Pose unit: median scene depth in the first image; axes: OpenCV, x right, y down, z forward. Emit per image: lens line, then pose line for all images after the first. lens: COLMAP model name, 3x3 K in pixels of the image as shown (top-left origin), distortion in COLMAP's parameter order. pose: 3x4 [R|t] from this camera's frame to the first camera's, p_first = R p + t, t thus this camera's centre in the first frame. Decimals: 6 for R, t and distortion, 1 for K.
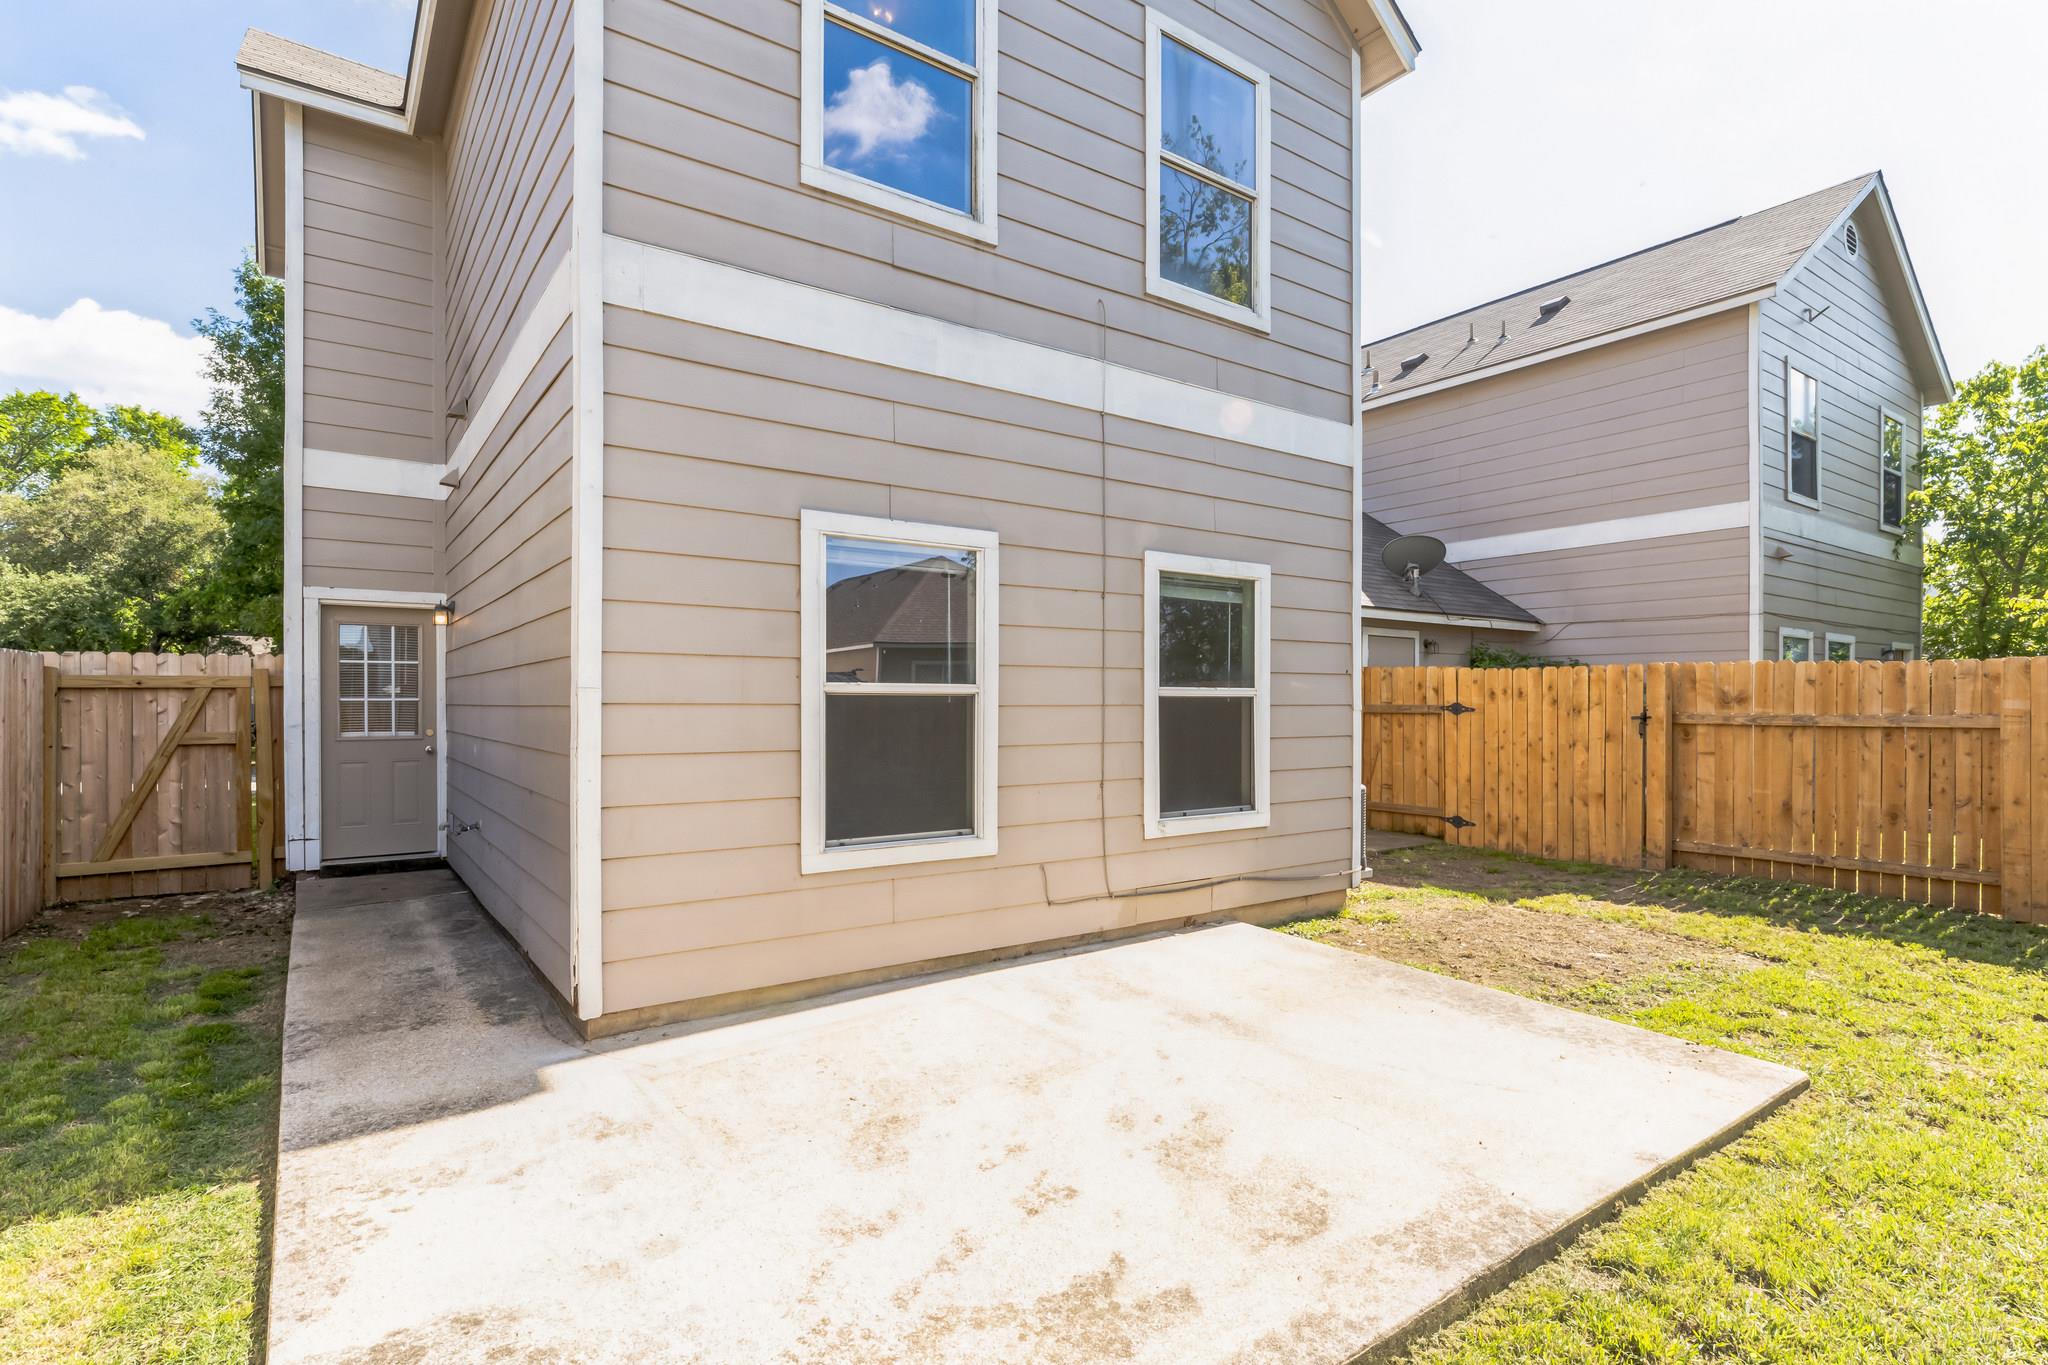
lens RADIAL K [[1005.3, 0, 1041.3], [0, 1005.3, 700.2], [0, 0, 1]] dist [0.001998, 0.001277]
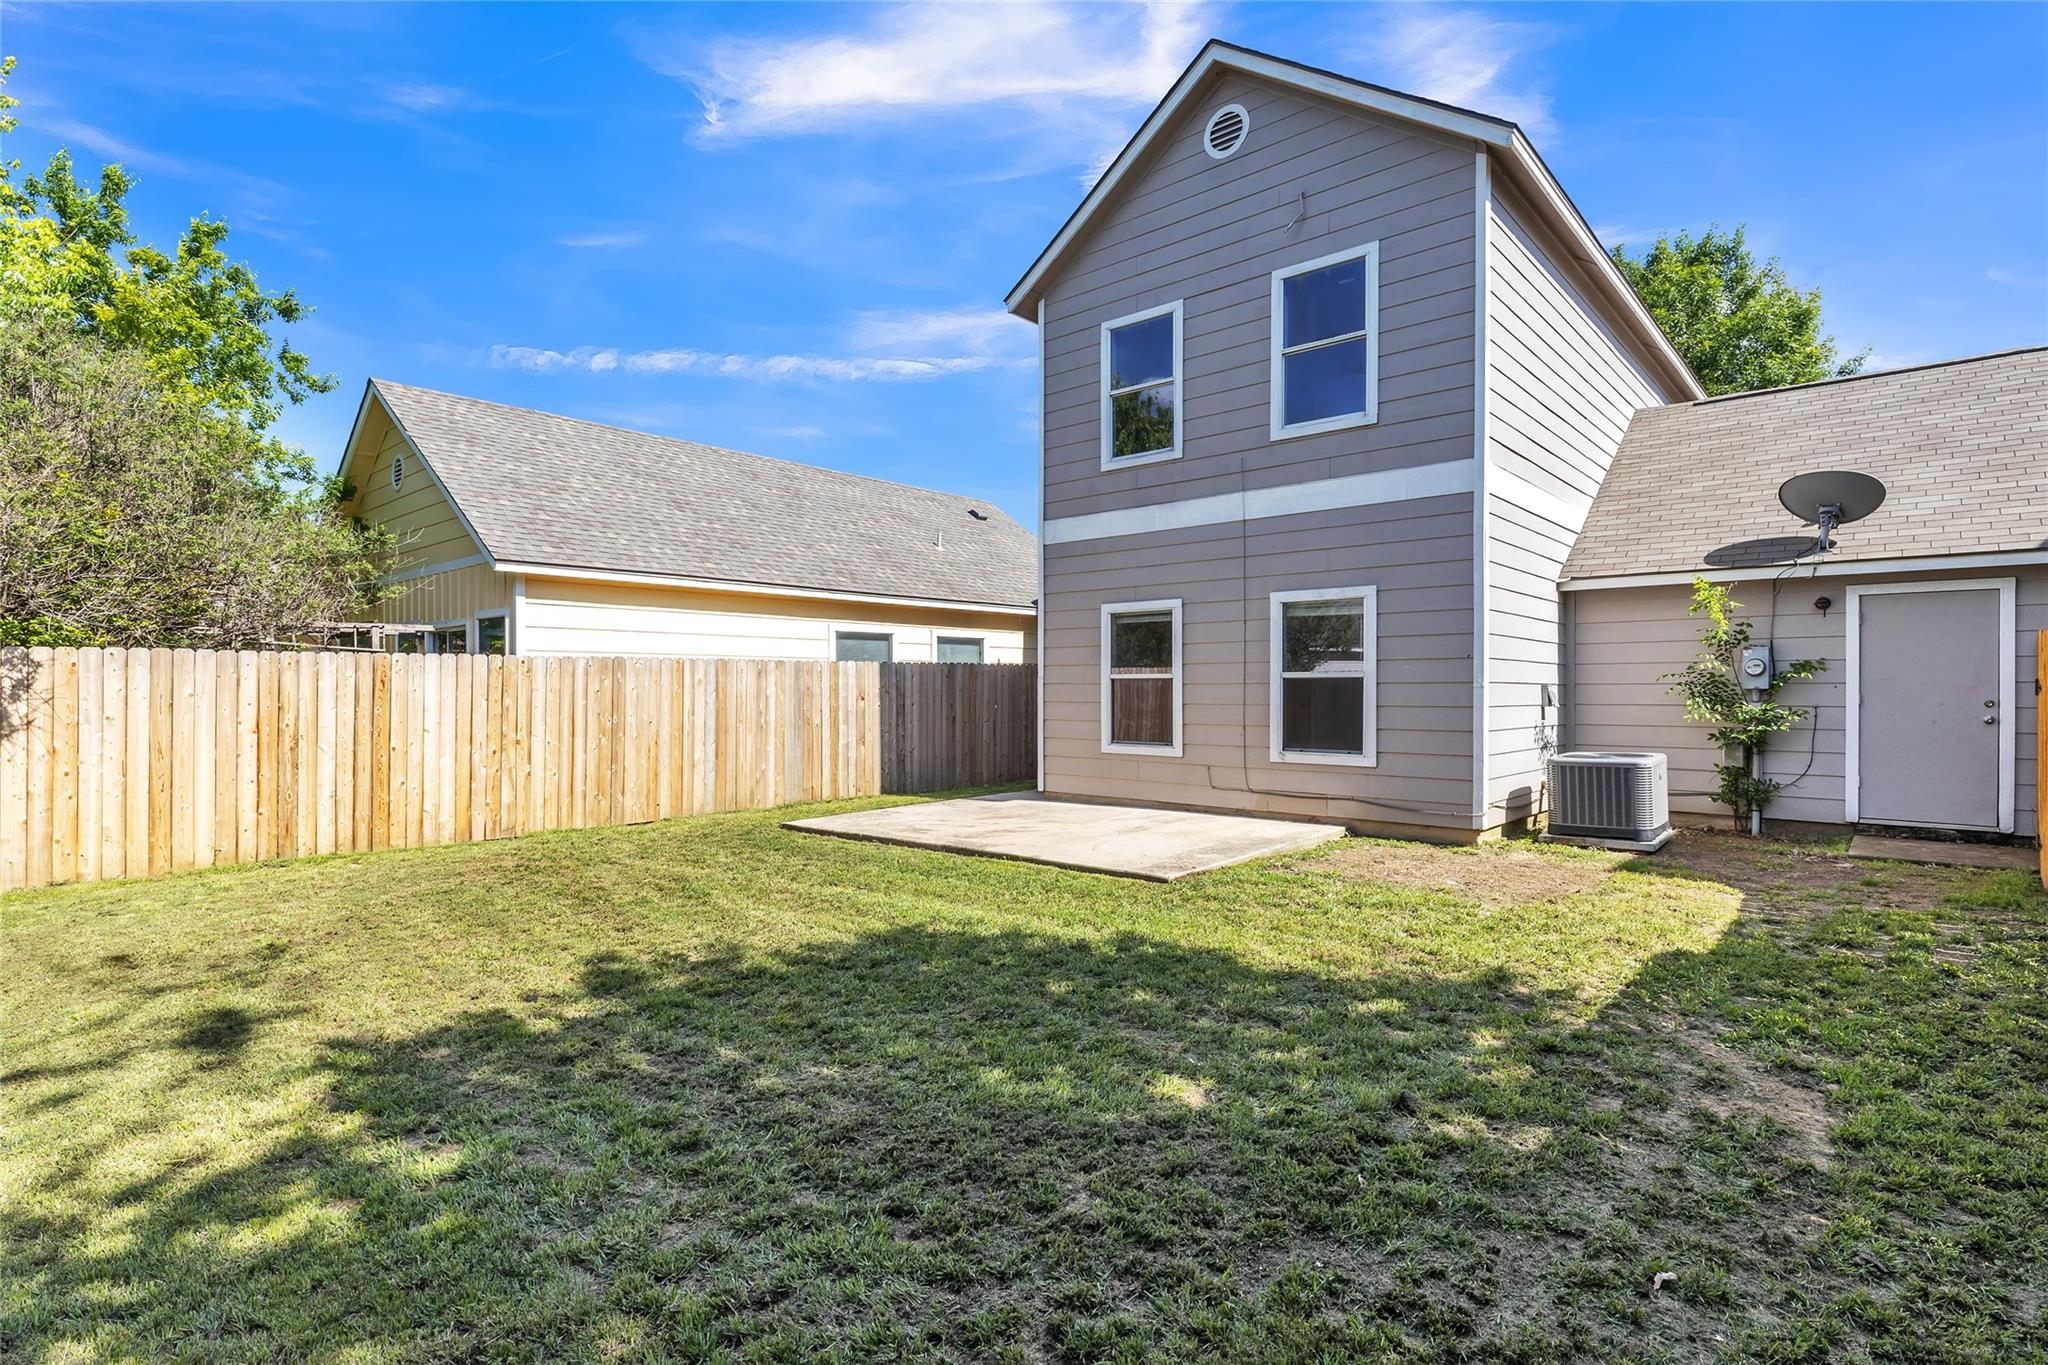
lens RADIAL K [[1005.3, 0, 1021.2], [0, 1005.3, 703.3], [0, 0, 1]] dist [0.001998, 0.001277]
pose [[0.213744, 0.012466, -0.976810, 1.397988], [0.002343, 0.999909, 0.013273, 0.012465], [0.976887, -0.005125, 0.213695, 0.183526]]
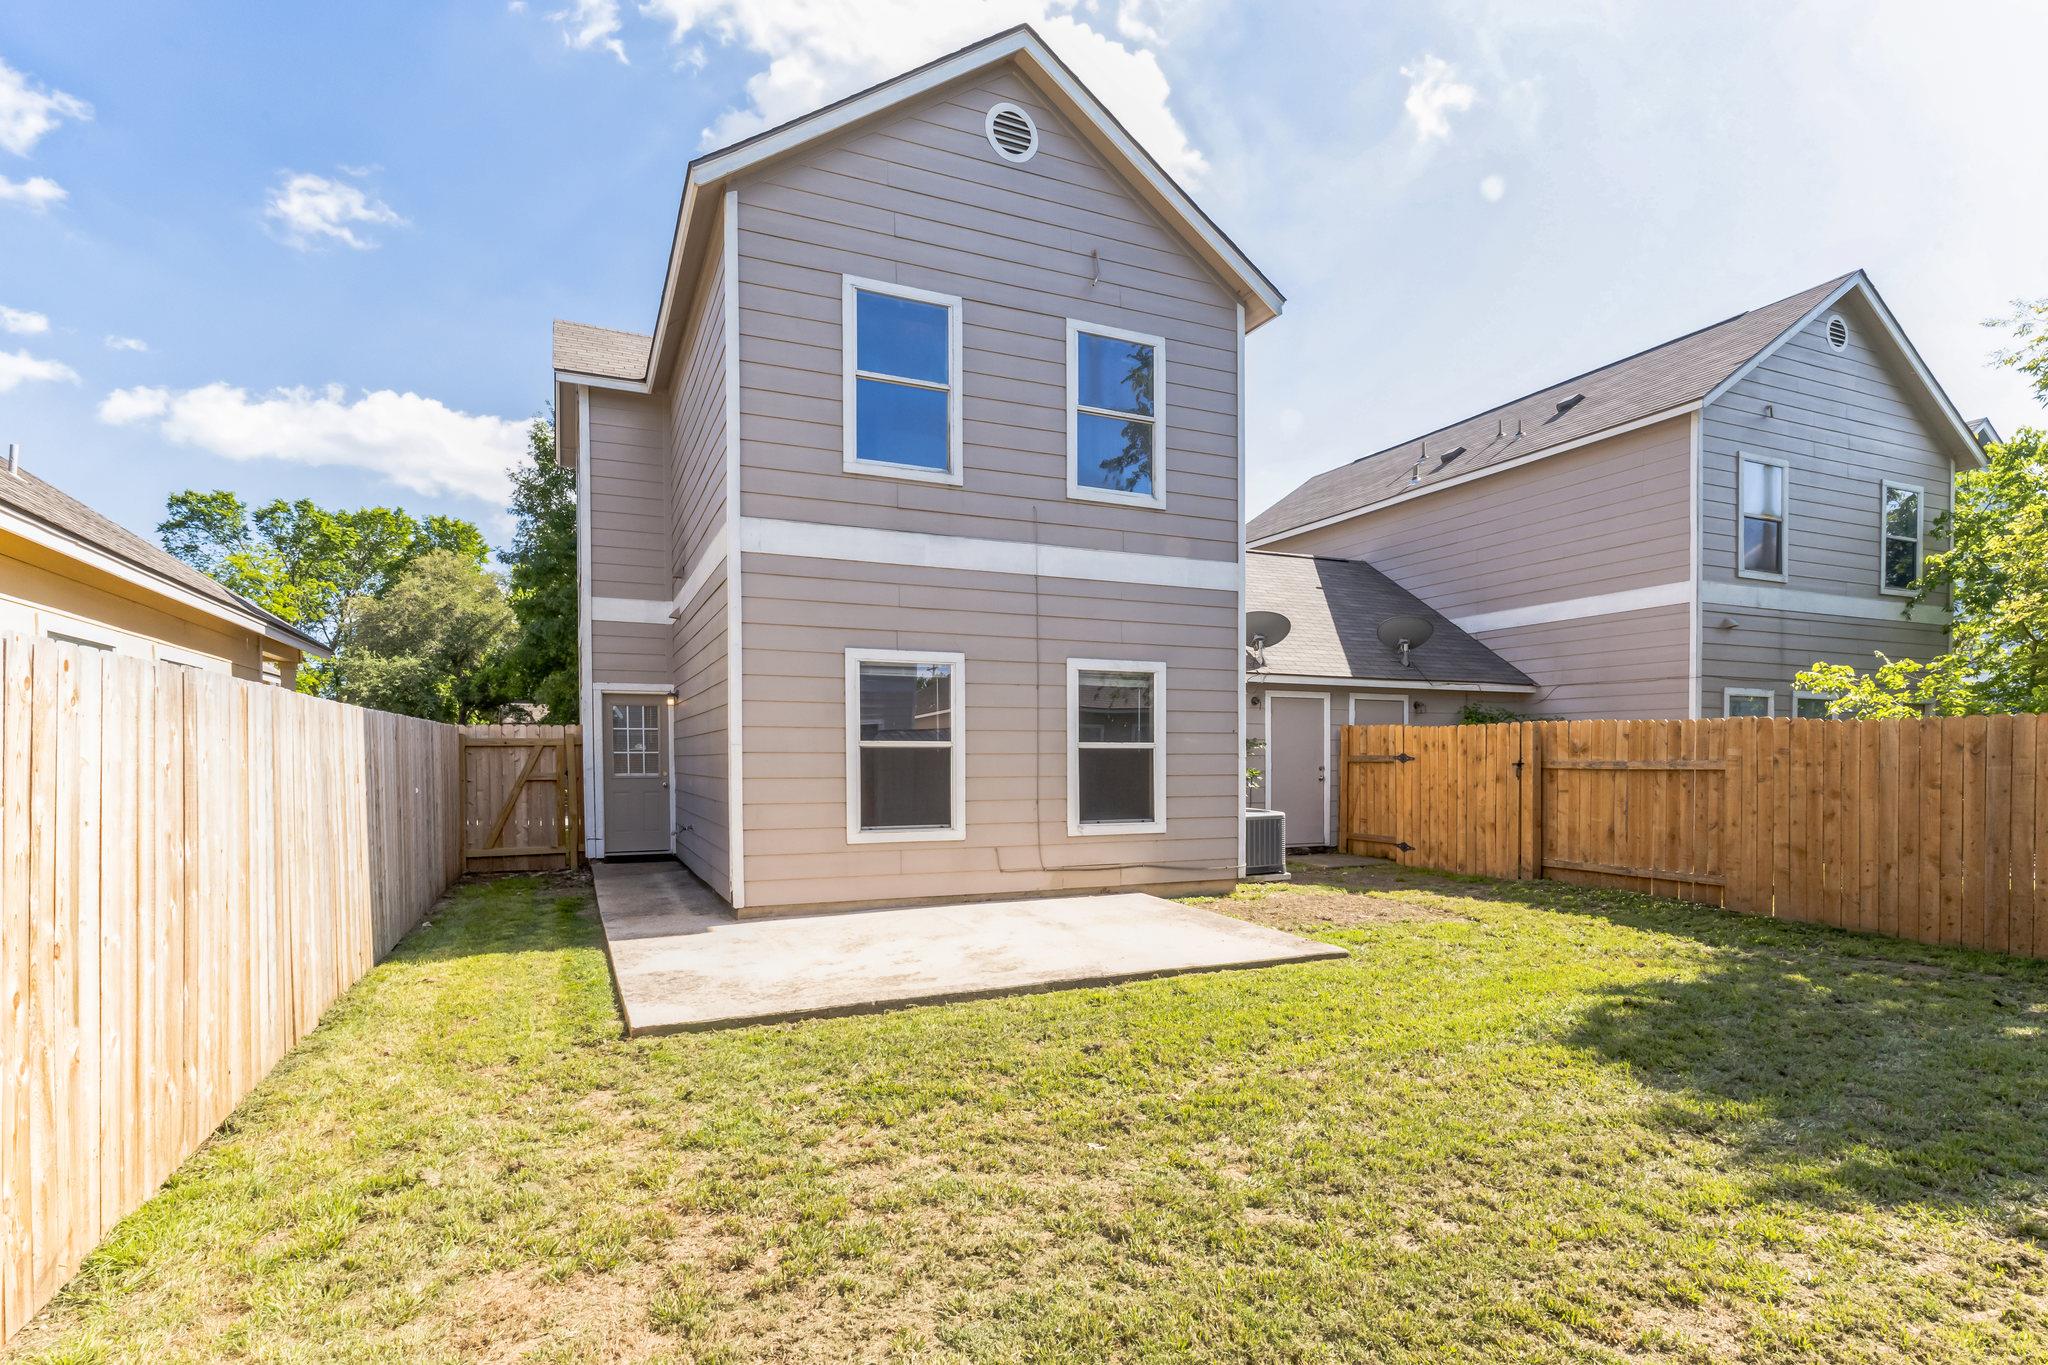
lens RADIAL K [[1065.9, 0, 1072.7], [0, 1065.9, 784.6], [0, 0, 1]] dist [0.004480, 0.000063]
pose [[0.983340, 0.002092, -0.181766, 0.352275], [0.002670, 0.999660, 0.025945, 0.008517], [0.181758, -0.025998, 0.983000, -0.573159]]
